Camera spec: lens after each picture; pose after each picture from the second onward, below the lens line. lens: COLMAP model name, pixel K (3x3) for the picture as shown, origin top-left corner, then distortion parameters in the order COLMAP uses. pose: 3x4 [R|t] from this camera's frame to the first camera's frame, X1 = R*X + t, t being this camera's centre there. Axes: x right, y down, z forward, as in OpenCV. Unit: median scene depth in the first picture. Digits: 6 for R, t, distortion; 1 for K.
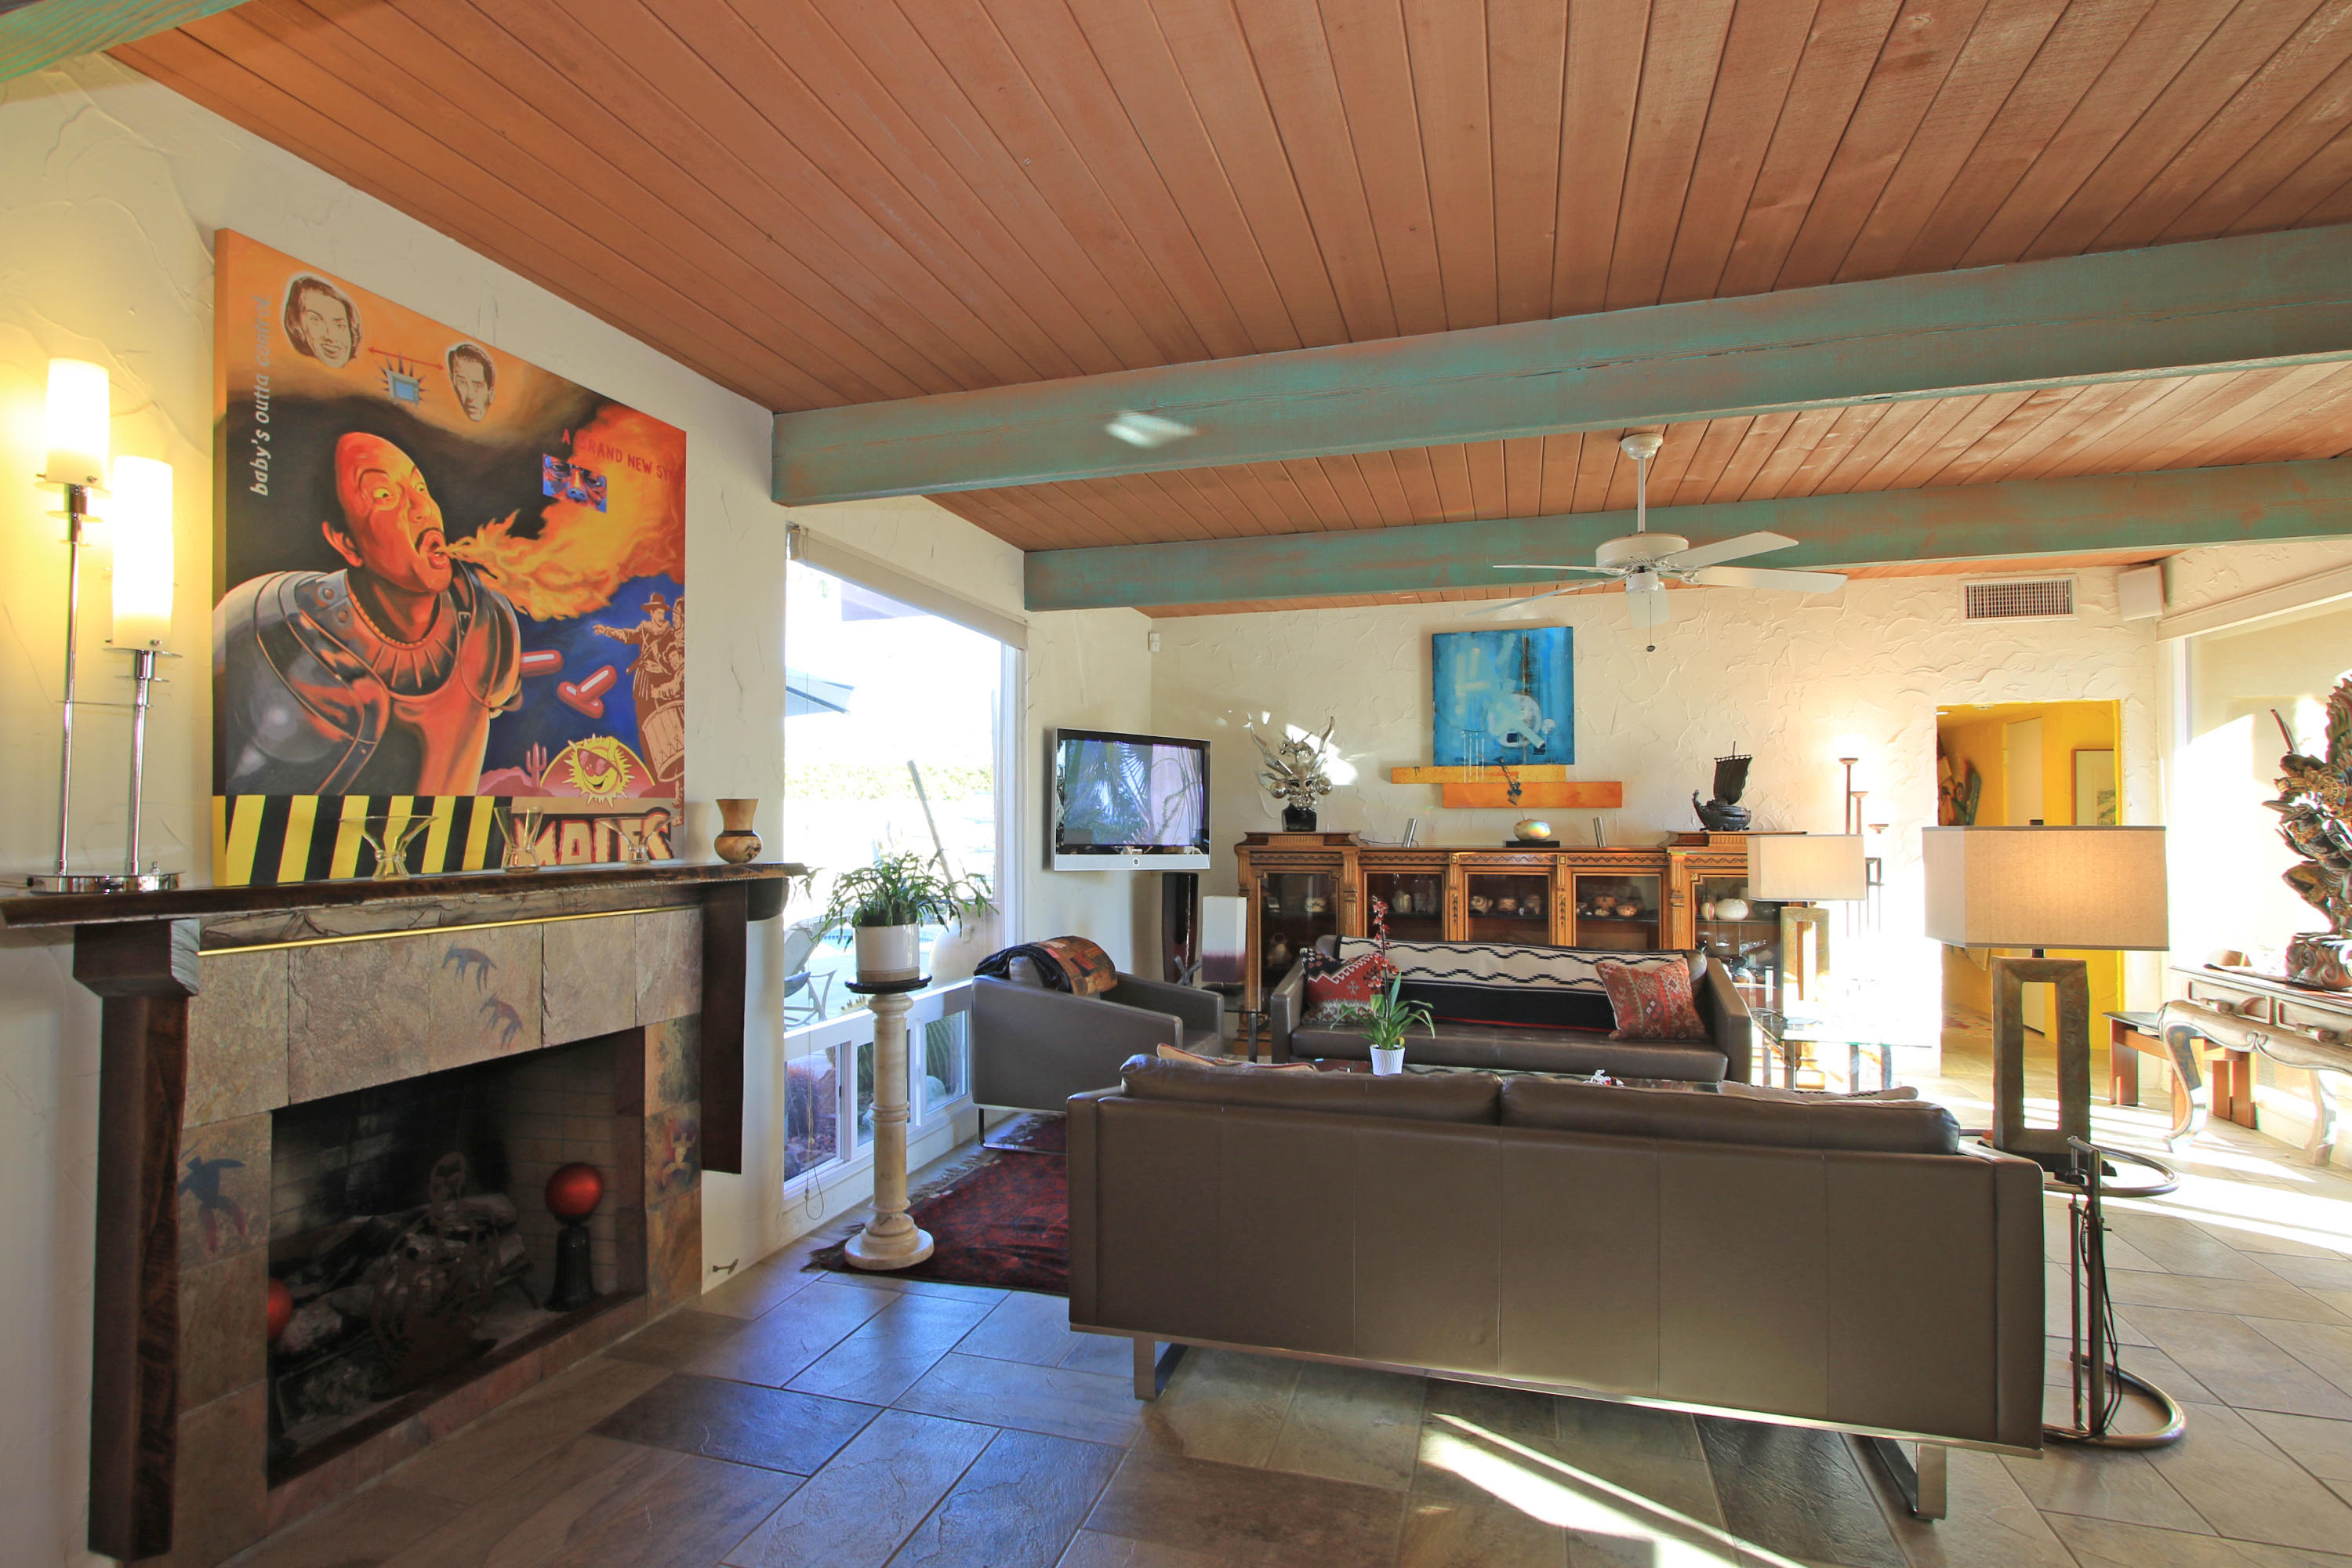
lens RADIAL K [[1154.3, 0, 1163.3], [0, 1154.3, 793.9], [0, 0, 1]] dist [-0.002625, 0.000183]
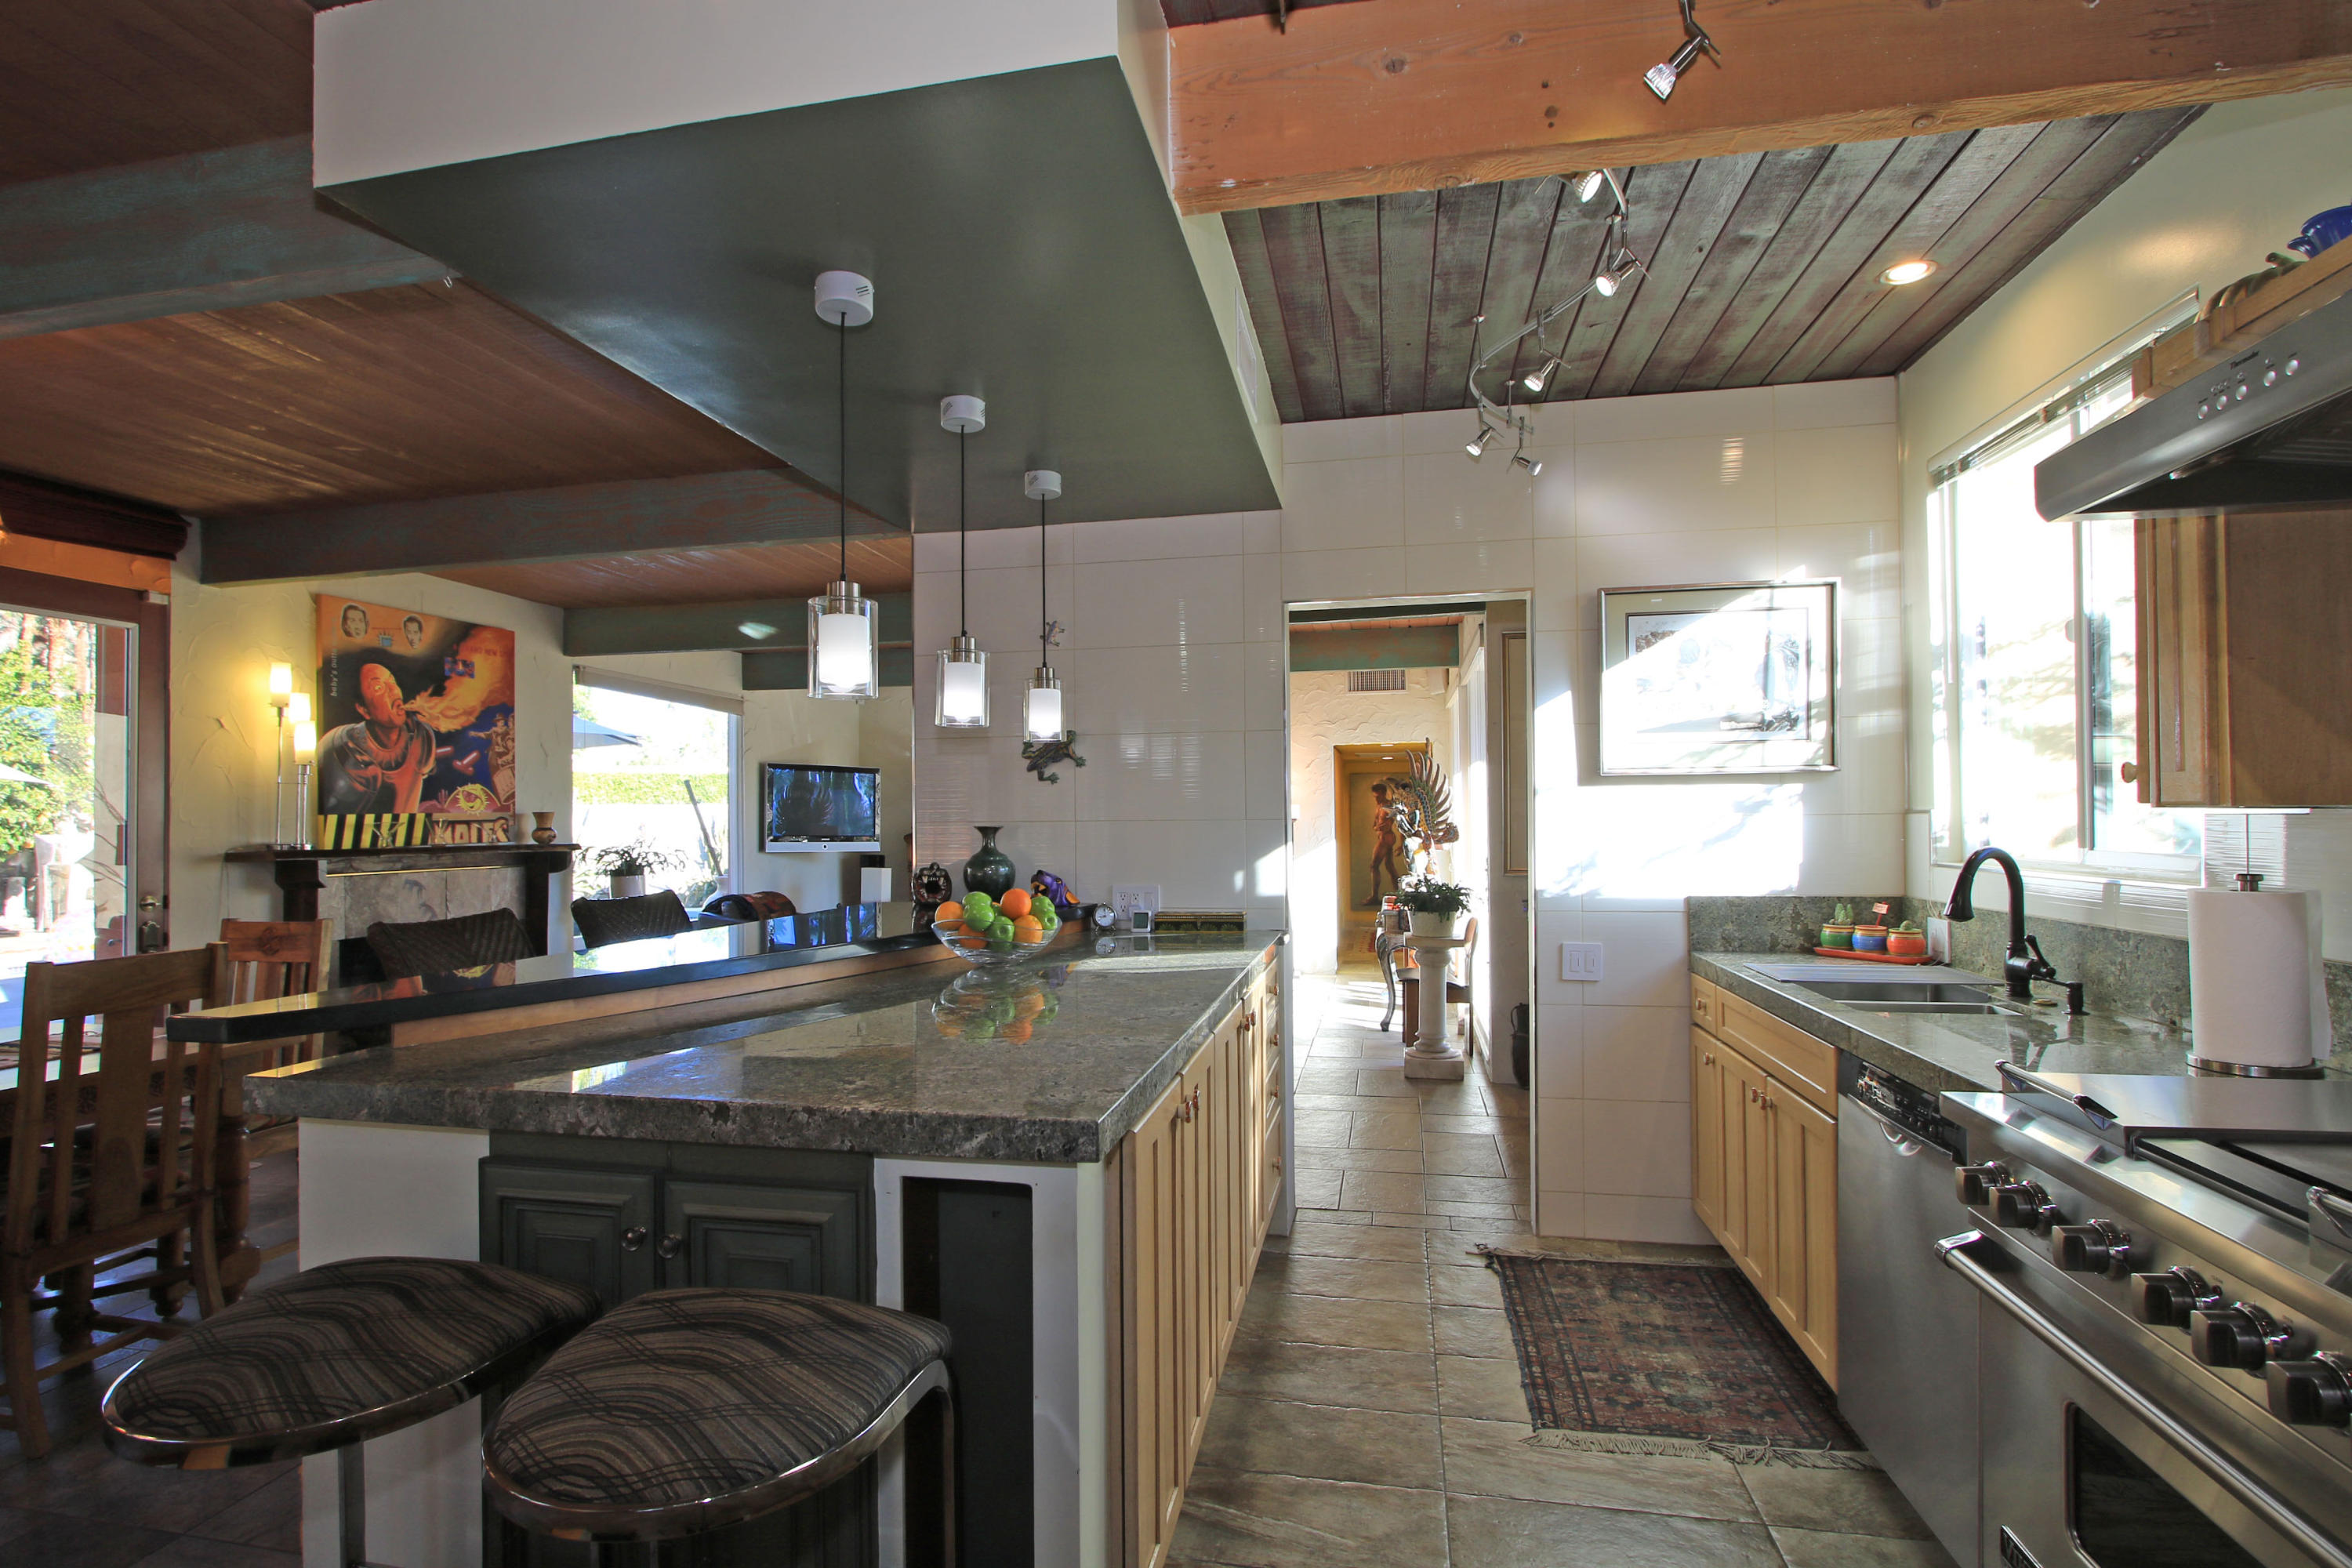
lens RADIAL K [[1154.3, 0, 1185.5], [0, 1154.3, 795.5], [0, 0, 1]] dist [-0.002625, 0.000183]
pose [[0.992371, -0.007978, 0.123025, 0.610150], [0.007592, 0.999965, 0.003604, -0.028272], [-0.123050, -0.002643, 0.992397, -1.399512]]
